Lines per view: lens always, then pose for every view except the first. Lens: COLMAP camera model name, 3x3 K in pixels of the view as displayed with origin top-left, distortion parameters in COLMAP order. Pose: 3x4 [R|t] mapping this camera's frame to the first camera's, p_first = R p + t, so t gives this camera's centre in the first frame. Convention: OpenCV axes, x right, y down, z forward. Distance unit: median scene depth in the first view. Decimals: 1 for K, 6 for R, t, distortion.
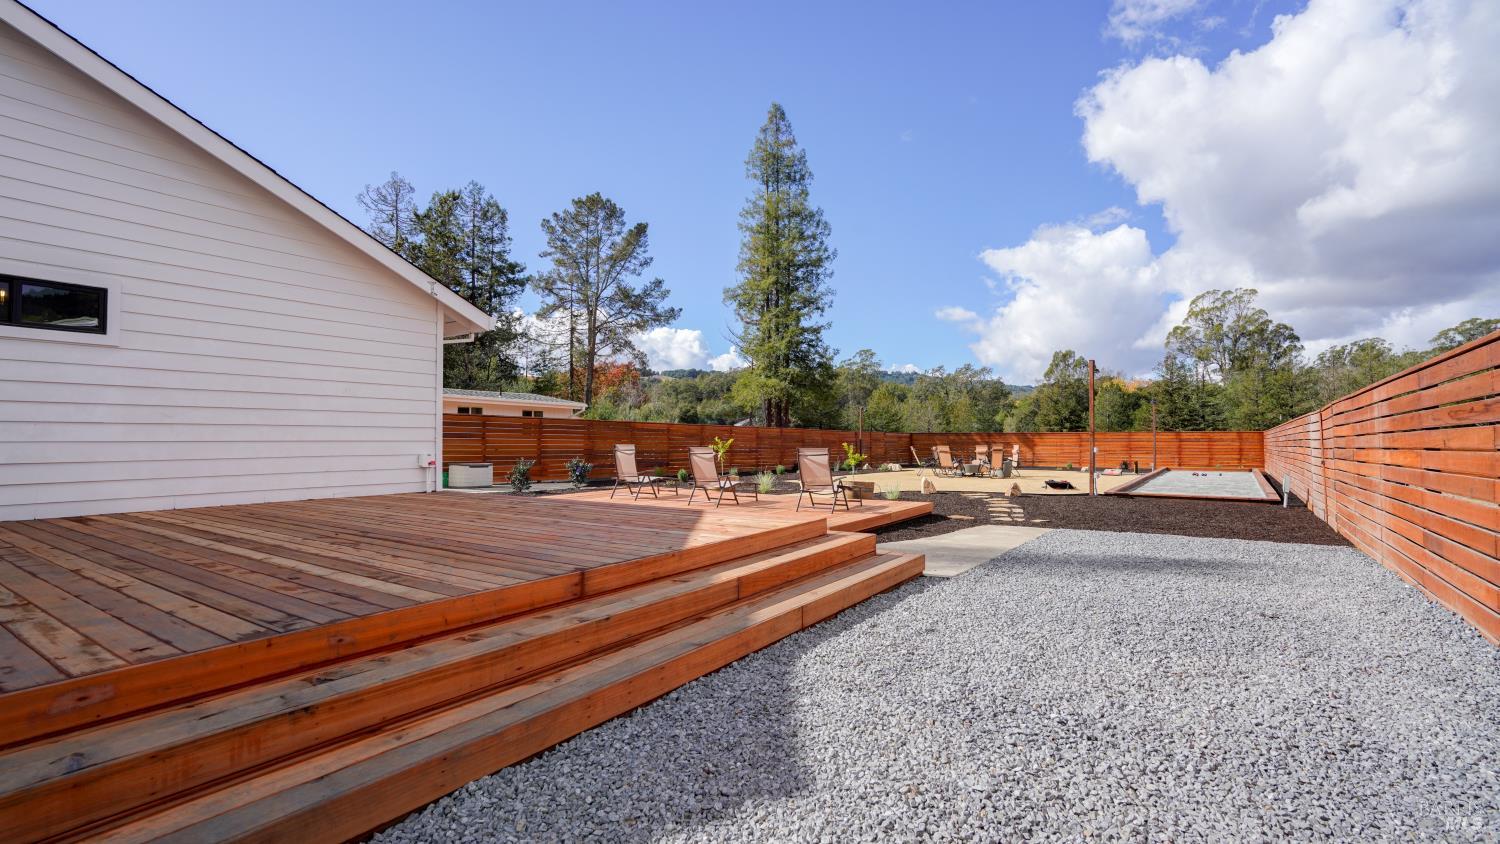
lens RADIAL K [[698.6, 0, 743.9], [0, 698.6, 426.5], [0, 0, 1]] dist [-0.047442, 0.022822]
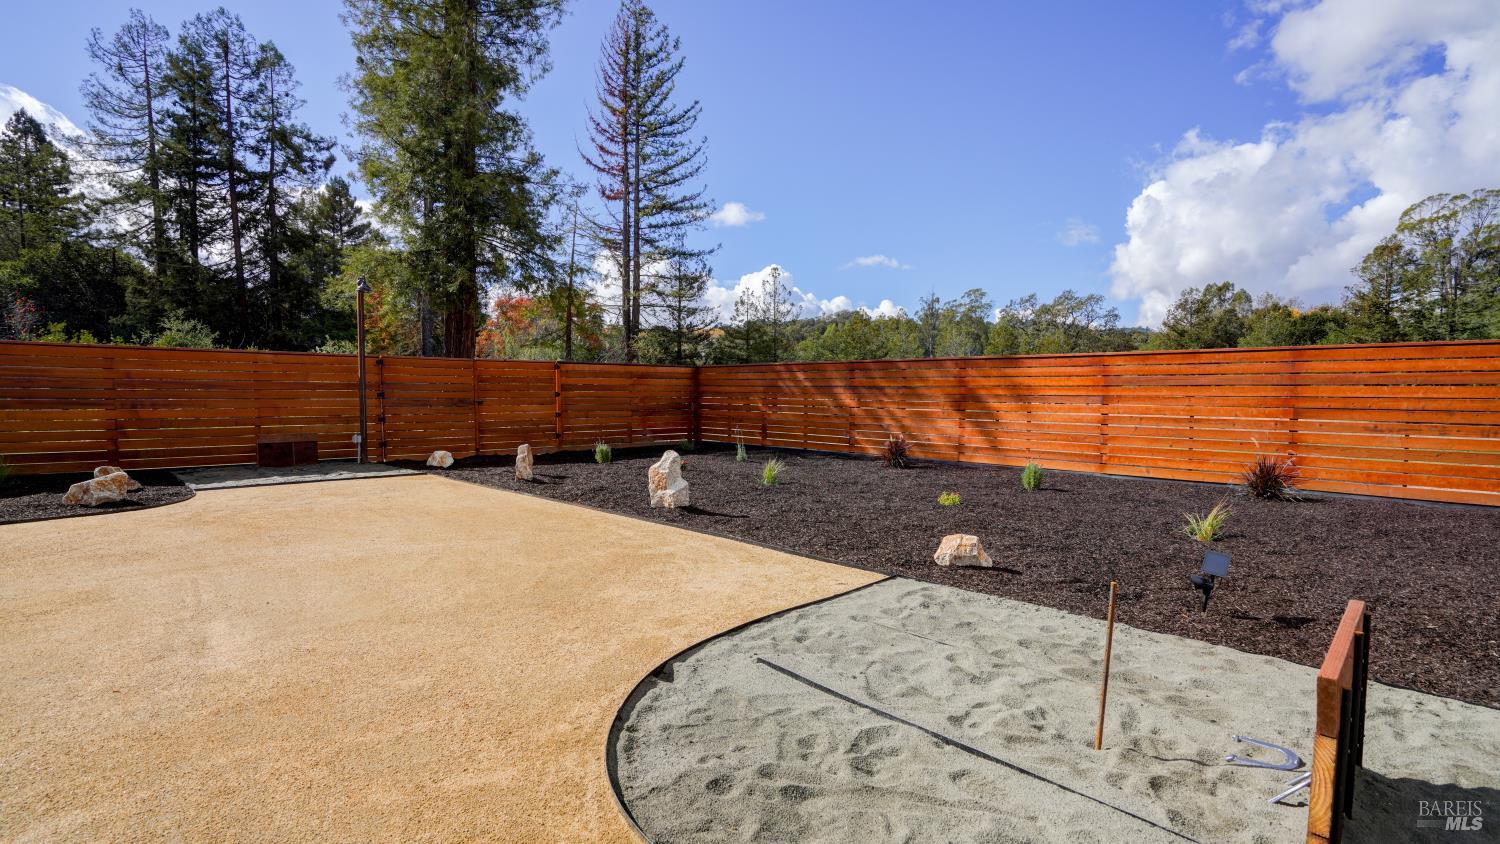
lens RADIAL K [[682.7, 0, 743.2], [0, 682.7, 429.0], [0, 0, 1]] dist [-0.019851, 0.000260]
pose [[0.983007, 0.011457, -0.183211, 0.213148], [0.002341, 0.997187, 0.074920, 0.009465], [0.183554, -0.074076, 0.980215, 0.375997]]
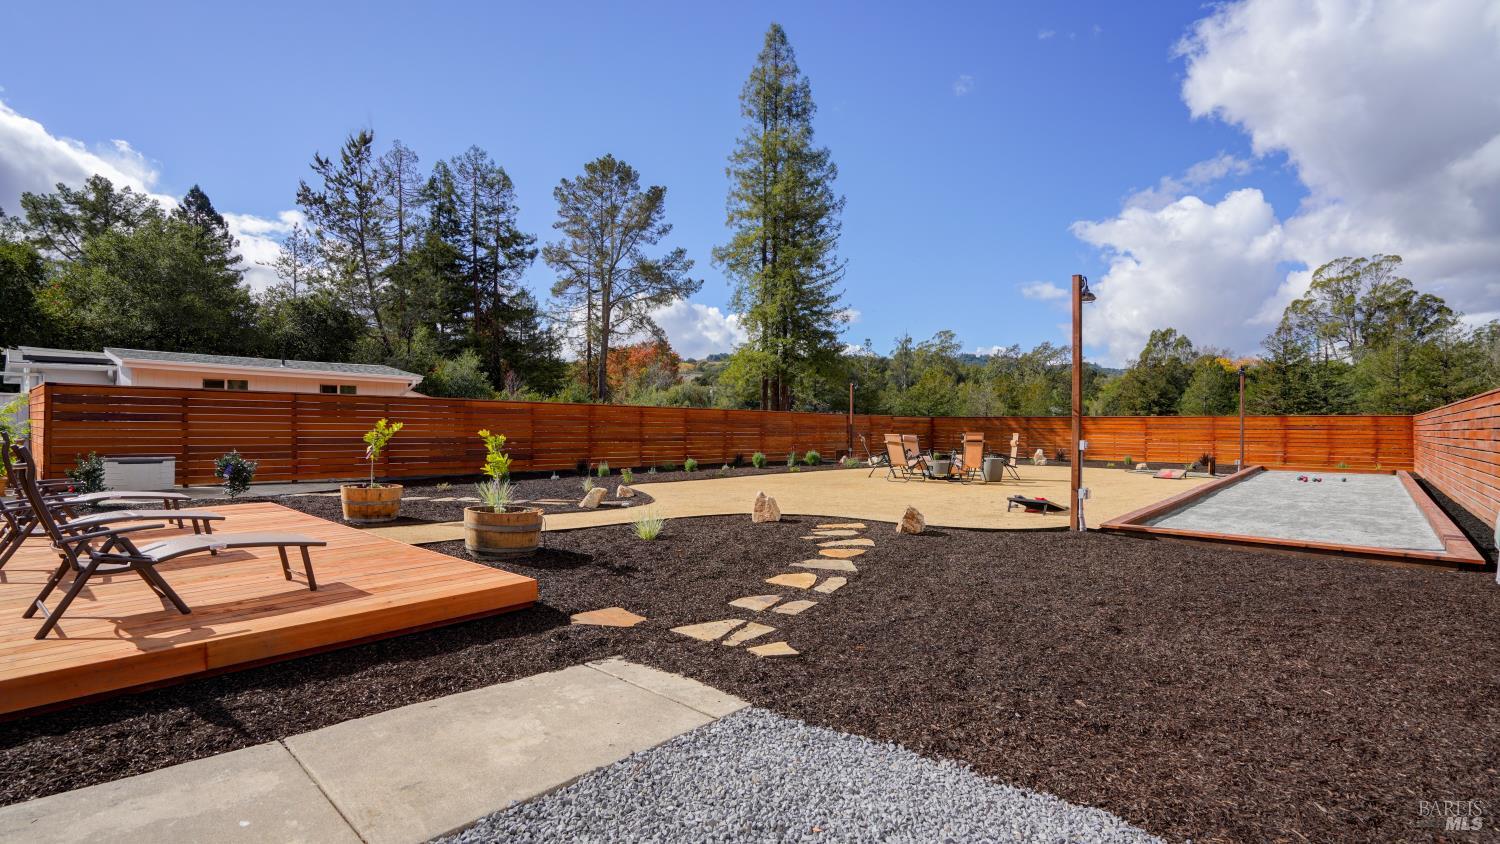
lens RADIAL K [[698.6, 0, 743.9], [0, 698.6, 426.5], [0, 0, 1]] dist [-0.047442, 0.022822]
pose [[0.992960, 0.003384, -0.118401, 0.072182], [-0.000829, 0.999766, 0.021621, 0.001832], [0.118446, -0.021370, 0.992730, 0.101919]]
